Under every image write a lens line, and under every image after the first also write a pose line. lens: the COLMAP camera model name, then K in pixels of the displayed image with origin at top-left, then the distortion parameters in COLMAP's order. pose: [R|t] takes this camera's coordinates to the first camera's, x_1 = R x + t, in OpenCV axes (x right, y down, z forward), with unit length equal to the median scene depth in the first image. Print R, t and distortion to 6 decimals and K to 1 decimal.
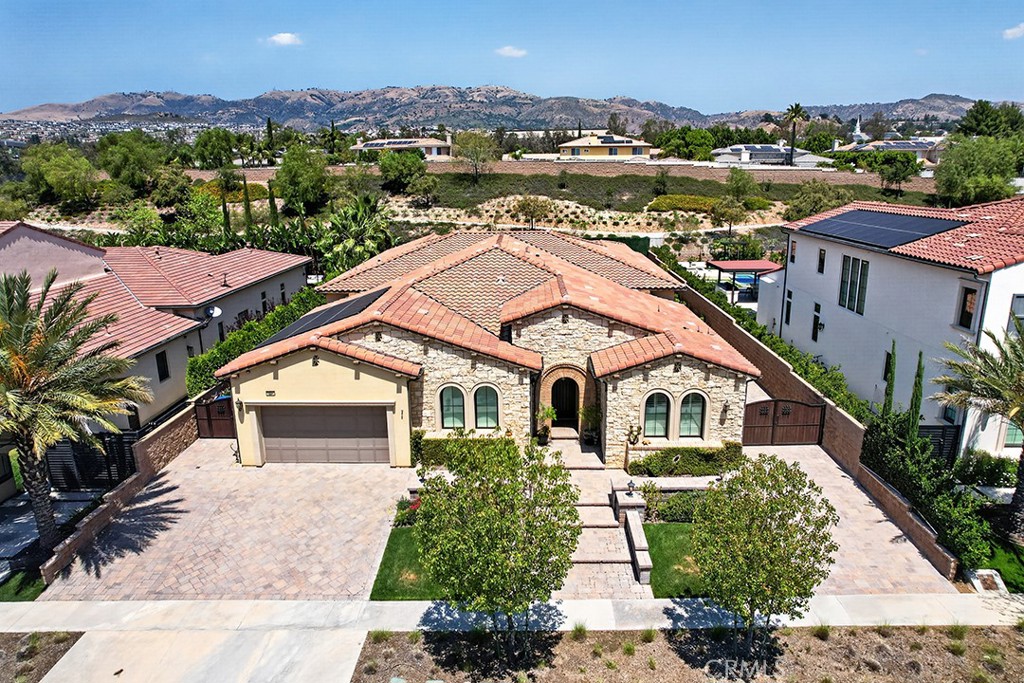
lens RADIAL K [[648.0, 0, 509.8], [0, 648.0, 381.8], [0, 0, 1]] dist [-0.086936, 0.077564]
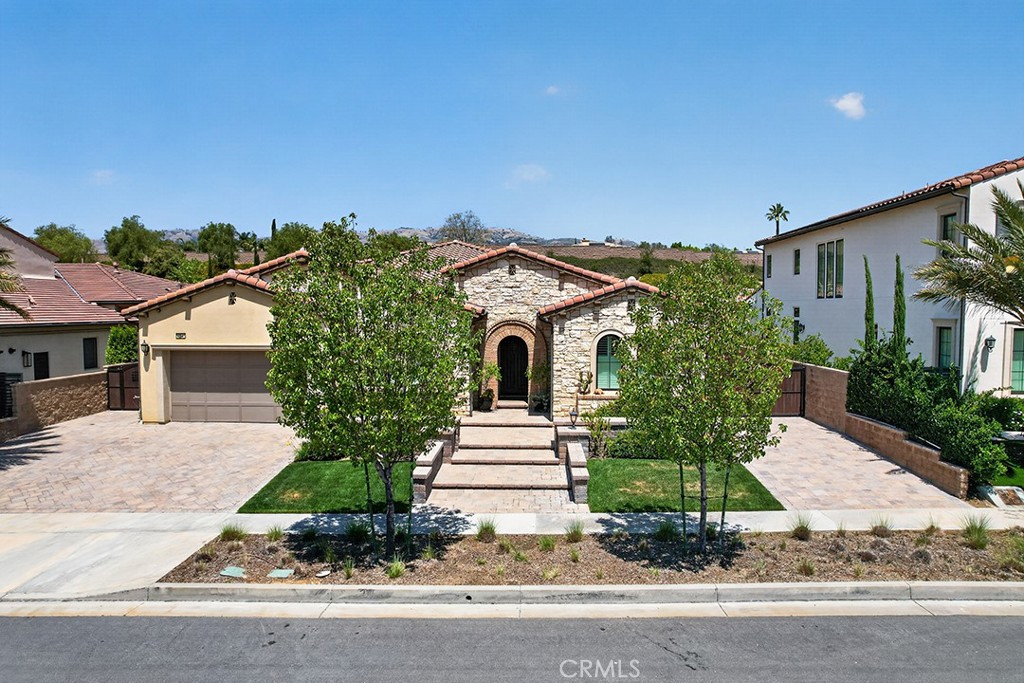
lens RADIAL K [[648.0, 0, 509.8], [0, 648.0, 381.8], [0, 0, 1]] dist [-0.086936, 0.077564]
pose [[0.999806, 0.019142, -0.004537, 0.096031], [-0.019662, 0.979915, -0.198445, 0.257007], [0.000647, 0.198496, 0.980101, 0.142610]]
